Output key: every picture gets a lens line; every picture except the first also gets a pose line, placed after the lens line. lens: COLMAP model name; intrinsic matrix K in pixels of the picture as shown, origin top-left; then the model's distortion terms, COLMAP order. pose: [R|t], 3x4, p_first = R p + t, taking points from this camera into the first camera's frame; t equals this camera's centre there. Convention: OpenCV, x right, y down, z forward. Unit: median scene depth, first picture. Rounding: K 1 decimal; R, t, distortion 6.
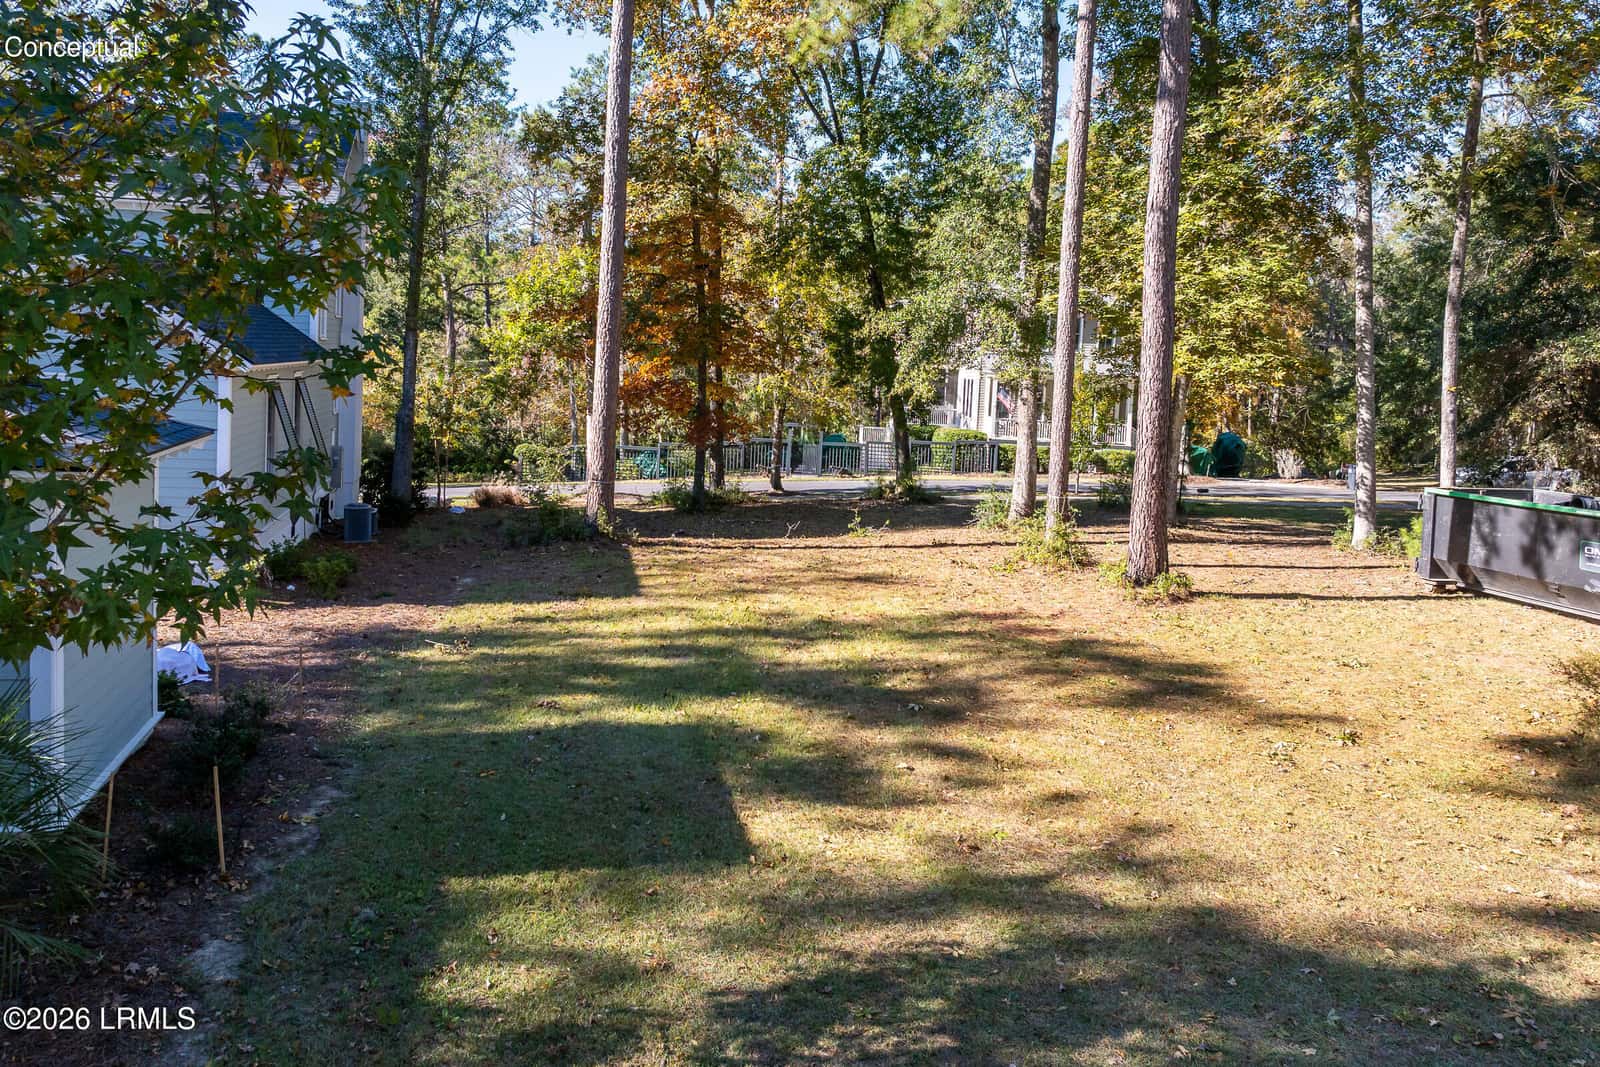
lens RADIAL K [[1194.7, 0, 801.2], [0, 1194.7, 535.3], [0, 0, 1]] dist [-0.014630, -0.005581]
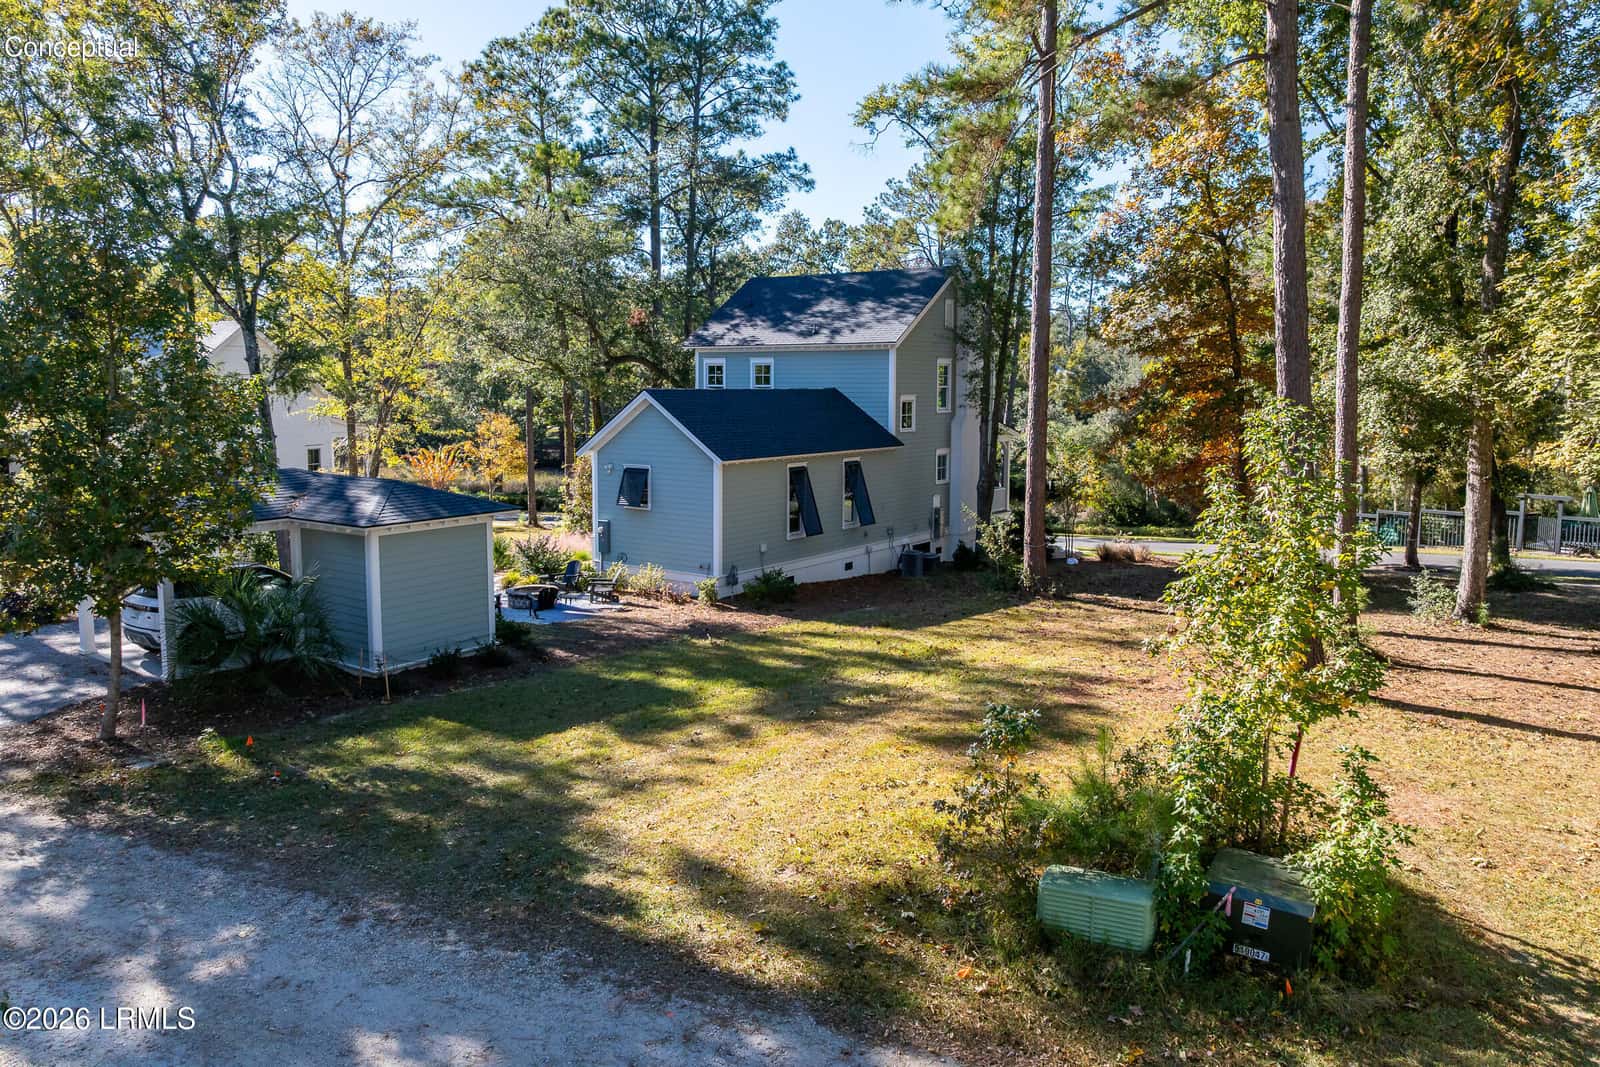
lens RADIAL K [[1194.7, 0, 801.8], [0, 1194.7, 531.1], [0, 0, 1]] dist [-0.014630, -0.005581]
pose [[0.619472, 0.048213, -0.783537, 1.580947], [-0.080193, 0.996777, -0.002068, -0.088991], [0.780912, 0.064115, 0.621342, 0.119583]]
